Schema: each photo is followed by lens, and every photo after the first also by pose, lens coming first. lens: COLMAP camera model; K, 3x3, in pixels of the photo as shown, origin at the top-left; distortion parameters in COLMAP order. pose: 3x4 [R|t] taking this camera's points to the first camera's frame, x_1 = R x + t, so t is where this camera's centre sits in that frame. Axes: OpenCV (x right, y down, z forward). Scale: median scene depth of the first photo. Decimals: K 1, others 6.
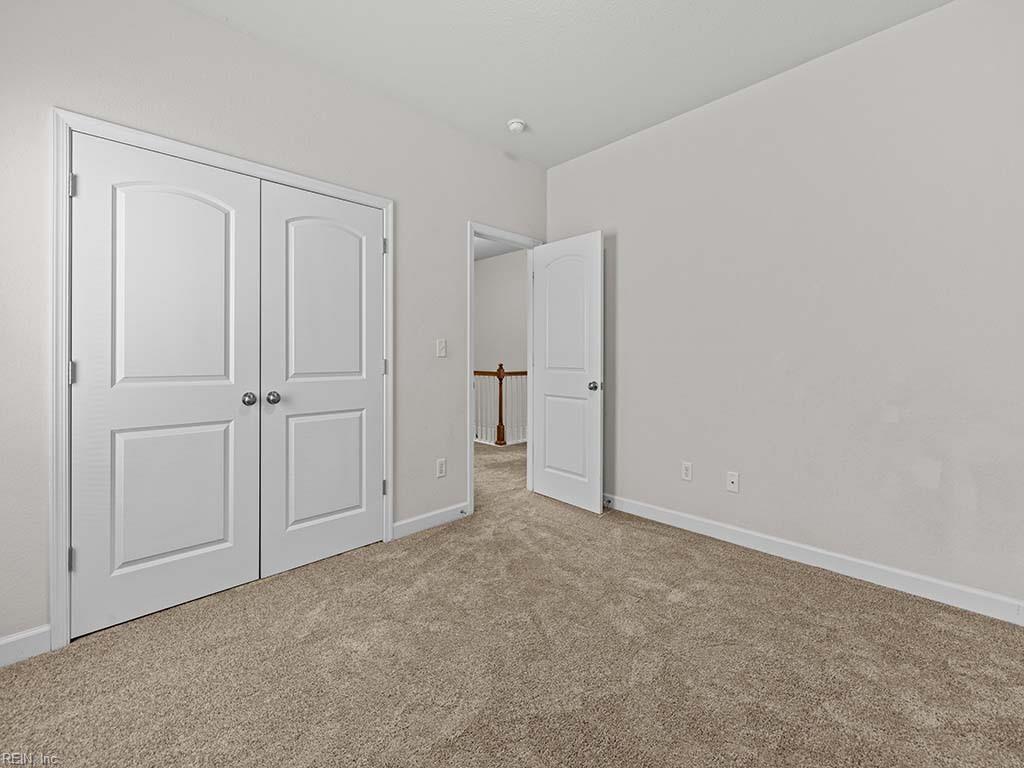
lens RADIAL K [[432.7, 0, 507.1], [0, 432.7, 357.1], [0, 0, 1]] dist [-0.000264, 0.000302]
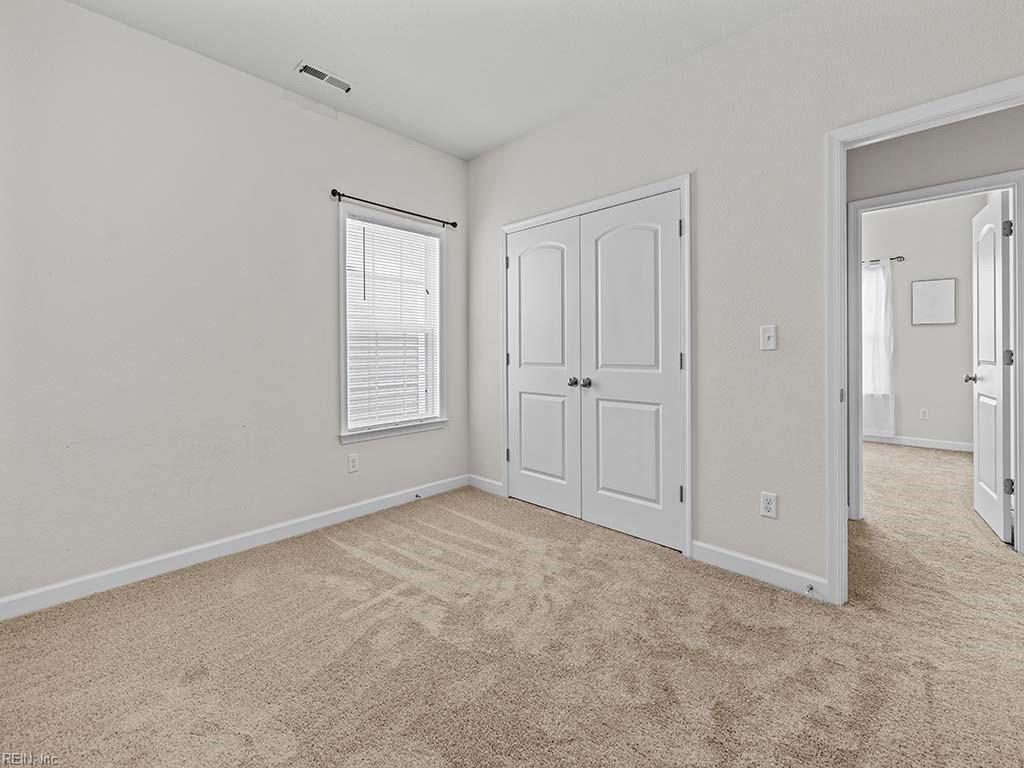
lens RADIAL K [[432.7, 0, 507.1], [0, 432.7, 357.1], [0, 0, 1]] dist [-0.000264, 0.000302]
pose [[0.038909, 0.012053, -0.999170, 0.692767], [0.000516, 0.999927, 0.012083, 0.002412], [0.999243, -0.000986, 0.038900, 0.681962]]
